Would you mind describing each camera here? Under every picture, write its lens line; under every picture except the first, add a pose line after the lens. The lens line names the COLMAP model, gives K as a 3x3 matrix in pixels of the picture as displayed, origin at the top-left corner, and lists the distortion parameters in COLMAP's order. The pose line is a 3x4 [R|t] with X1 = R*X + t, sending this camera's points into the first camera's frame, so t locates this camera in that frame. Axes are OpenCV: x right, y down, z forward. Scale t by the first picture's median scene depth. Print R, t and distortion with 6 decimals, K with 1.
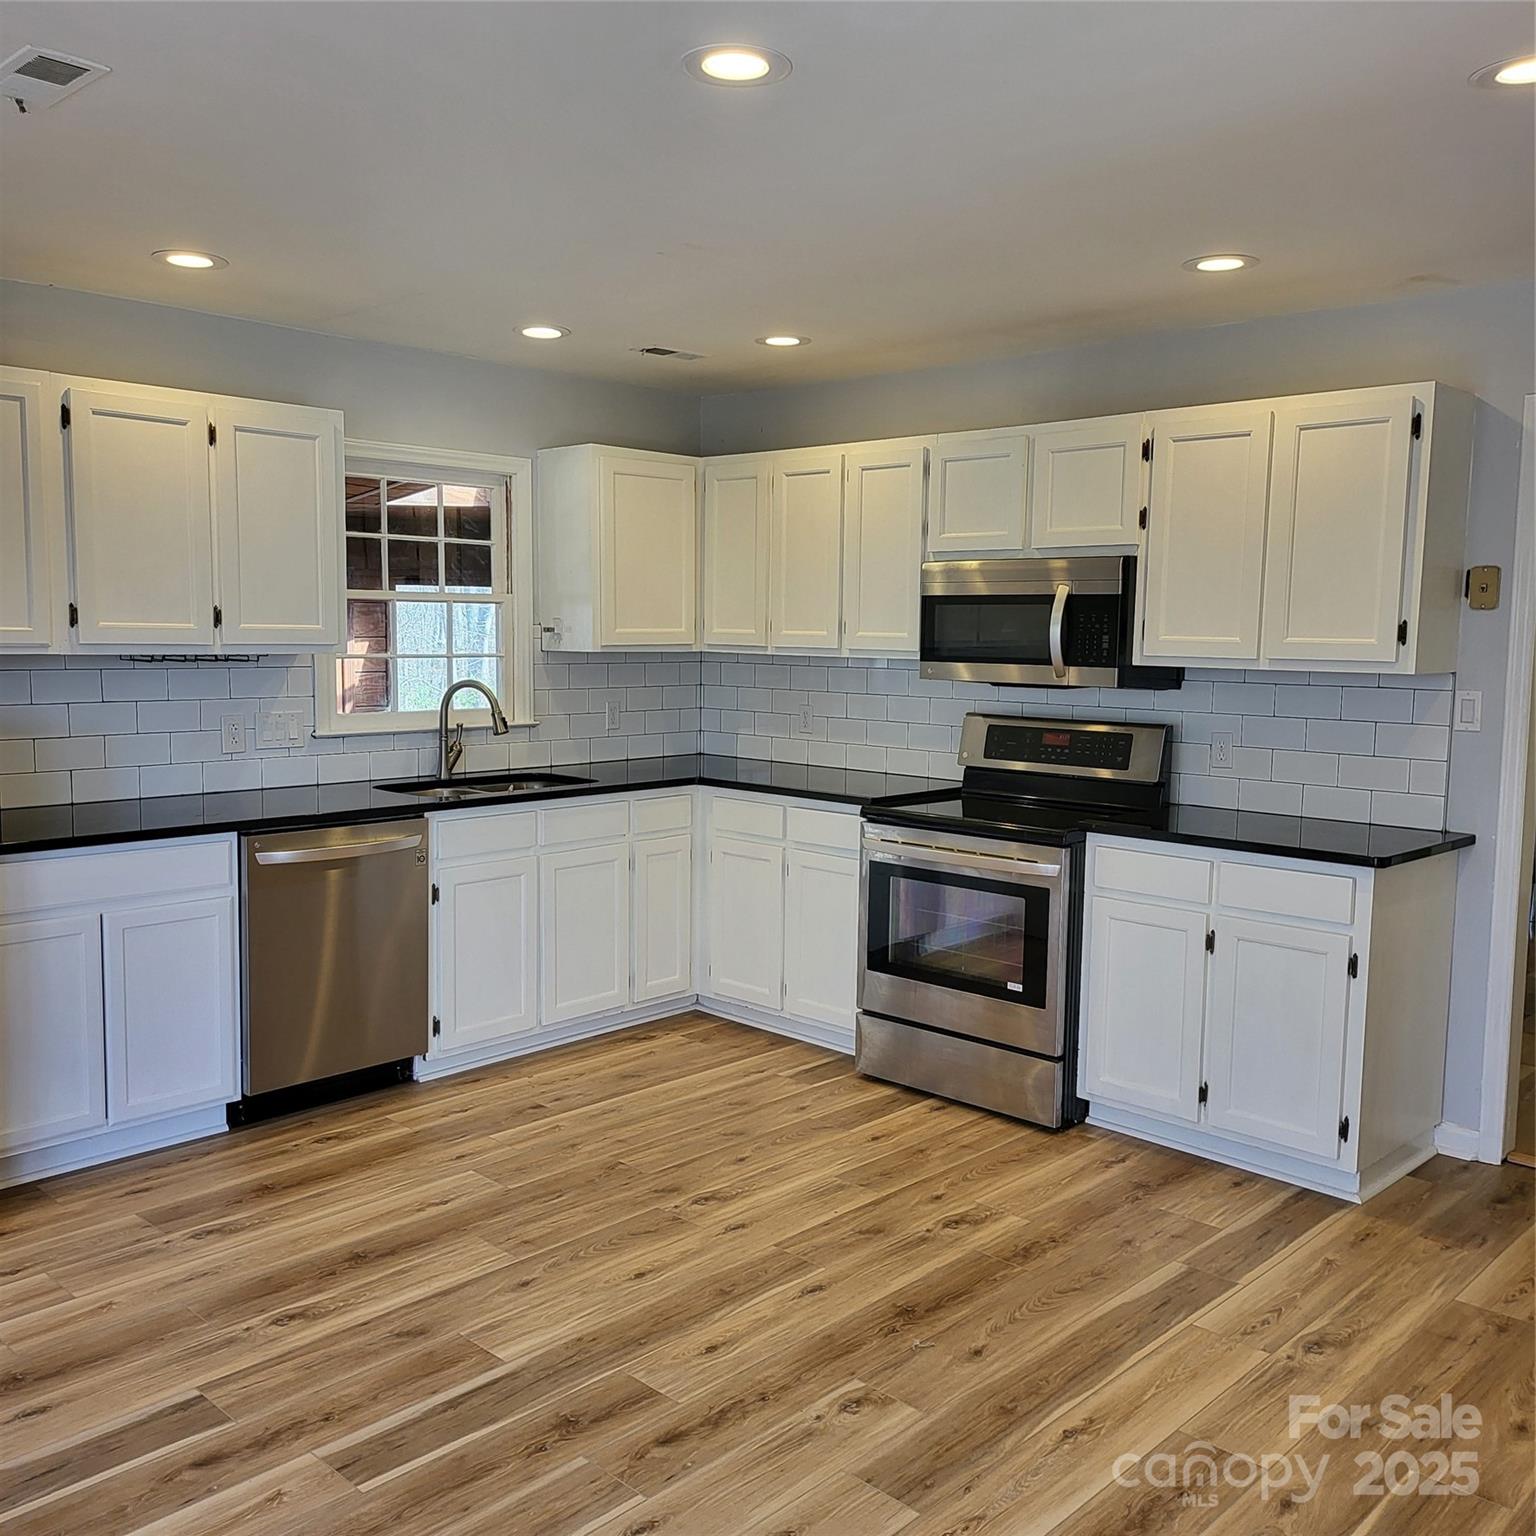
lens RADIAL K [[1441.1, 0, 761.6], [0, 1441.1, 768.3], [0, 0, 1]] dist [-0.003736, 0.000000]
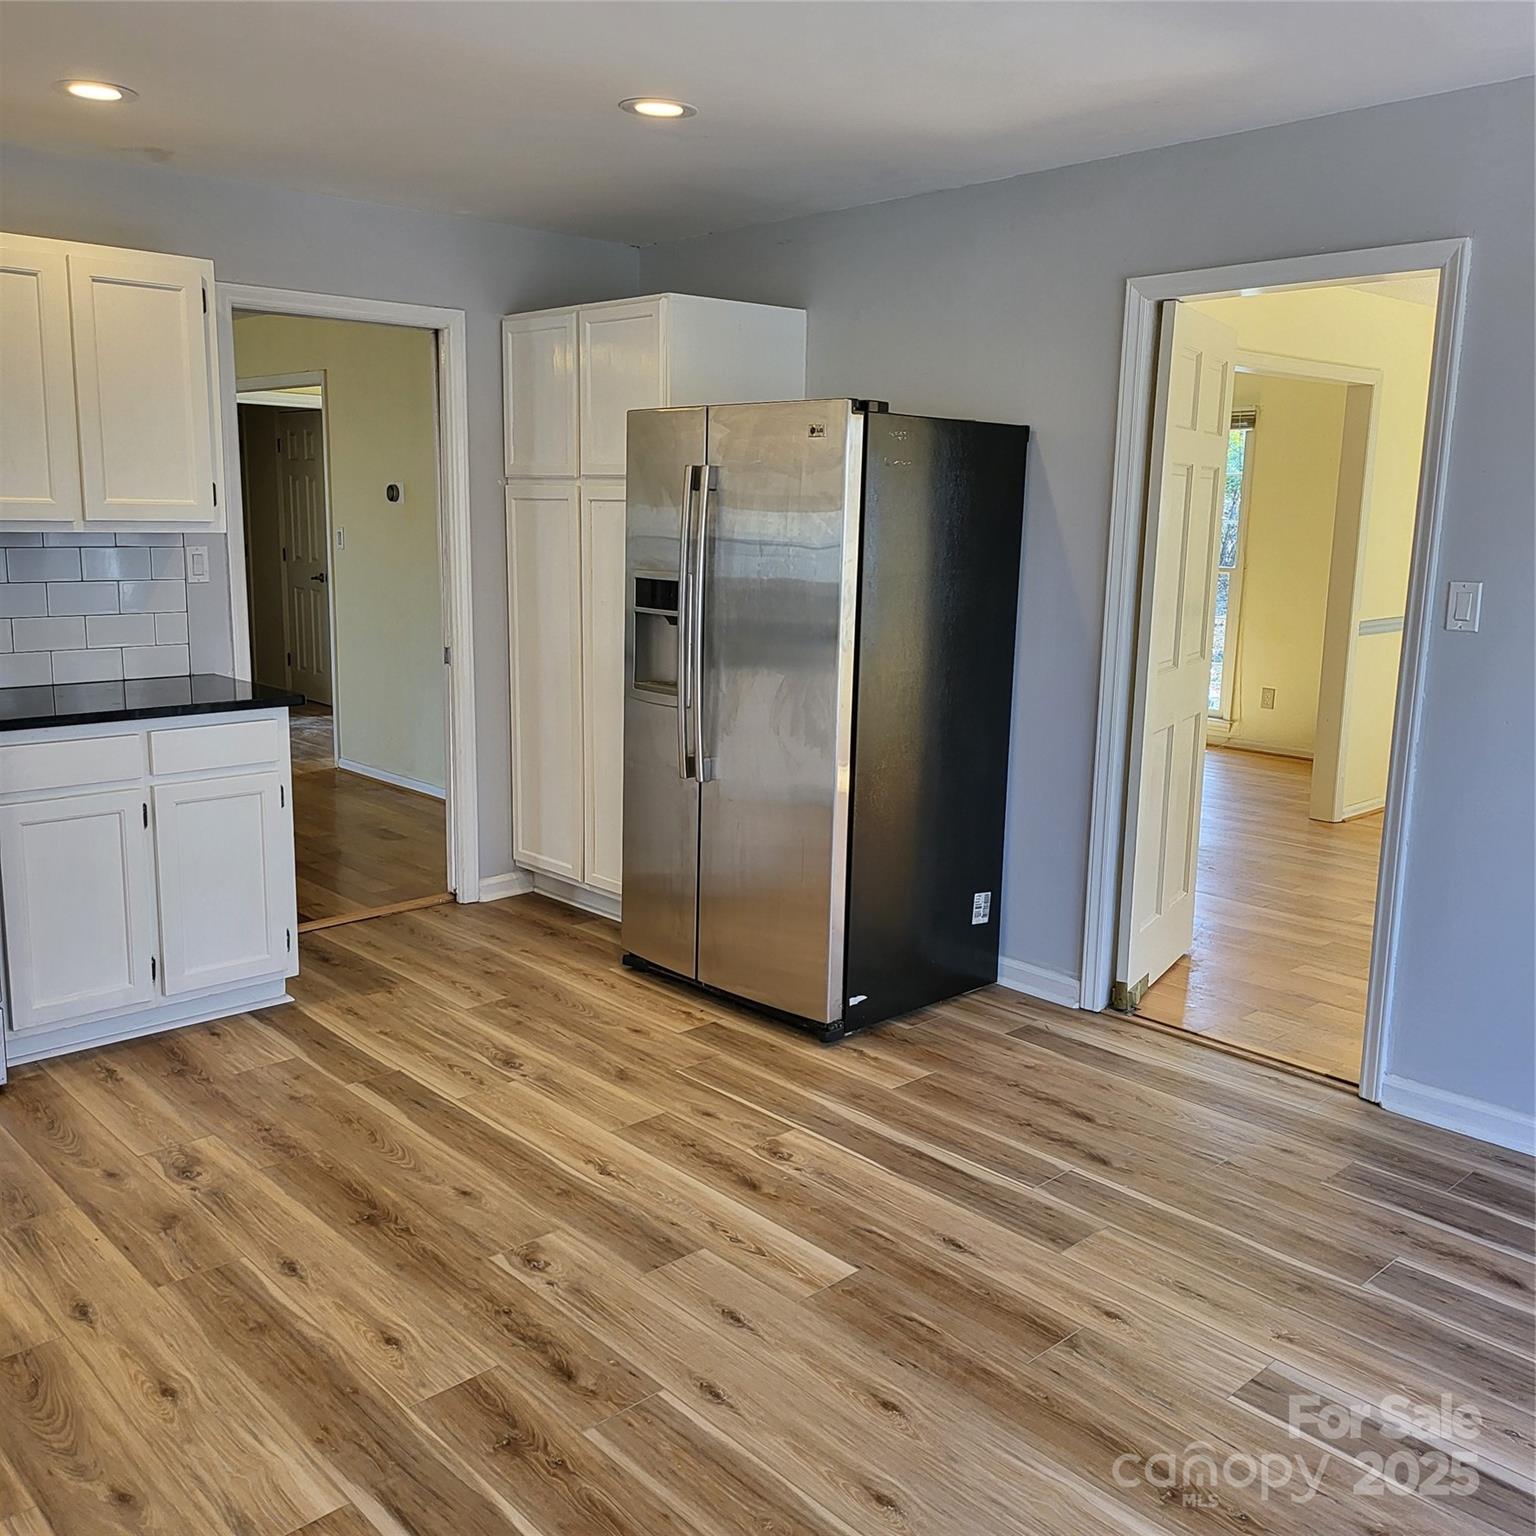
lens RADIAL K [[1441.1, 0, 761.0], [0, 1441.1, 763.8], [0, 0, 1]] dist [-0.003736, 0.000000]
pose [[0.047262, -0.202152, 0.978213, -0.736450], [0.091508, 0.976066, 0.197287, -0.077462], [-0.994682, 0.080190, 0.064630, 0.642918]]
